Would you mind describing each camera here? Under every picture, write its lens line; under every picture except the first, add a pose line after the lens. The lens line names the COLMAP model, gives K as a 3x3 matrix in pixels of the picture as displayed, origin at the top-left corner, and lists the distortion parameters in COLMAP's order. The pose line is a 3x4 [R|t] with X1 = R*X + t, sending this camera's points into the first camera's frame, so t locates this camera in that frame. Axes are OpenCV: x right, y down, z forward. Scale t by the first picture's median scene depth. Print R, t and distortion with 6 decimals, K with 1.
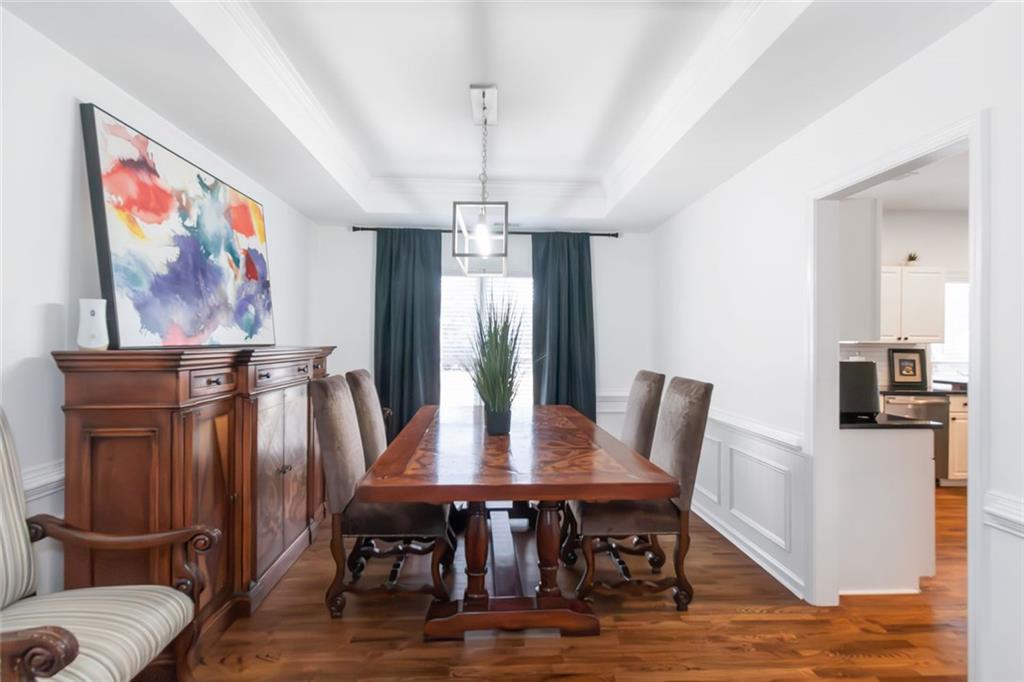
lens RADIAL K [[472.6, 0, 508.3], [0, 472.6, 341.4], [0, 0, 1]] dist [0.005951, -0.003366]
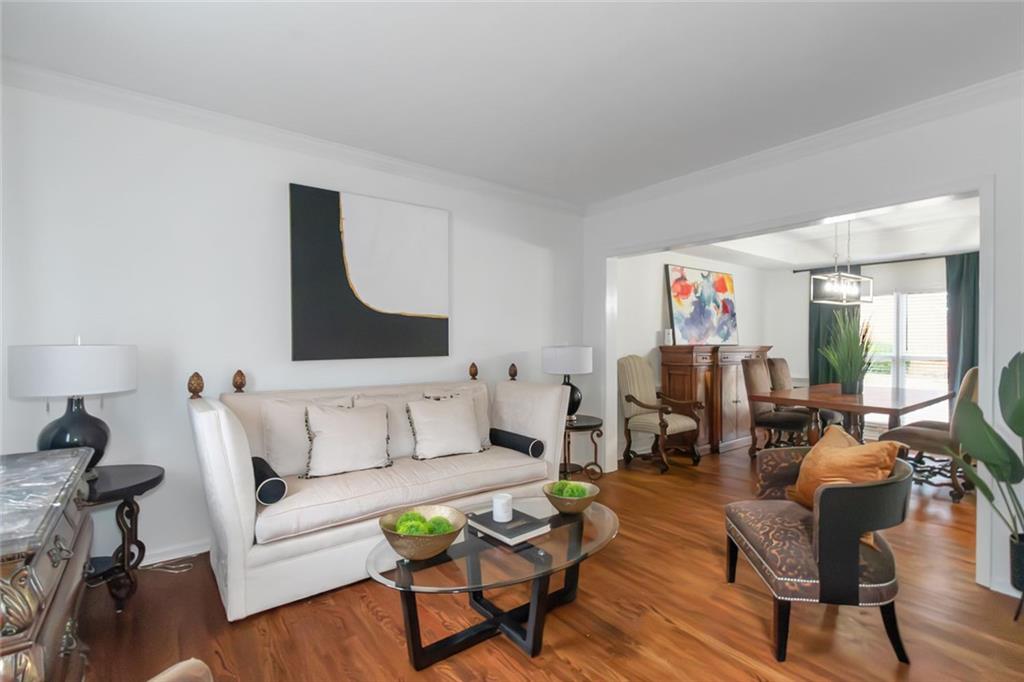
lens RADIAL K [[472.6, 0, 504.6], [0, 472.6, 341.3], [0, 0, 1]] dist [0.005951, -0.003366]
pose [[0.536175, -0.006662, -0.844080, 0.925039], [-0.001460, 0.999960, -0.008821, 0.014509], [0.844105, 0.005962, 0.536144, -1.250162]]
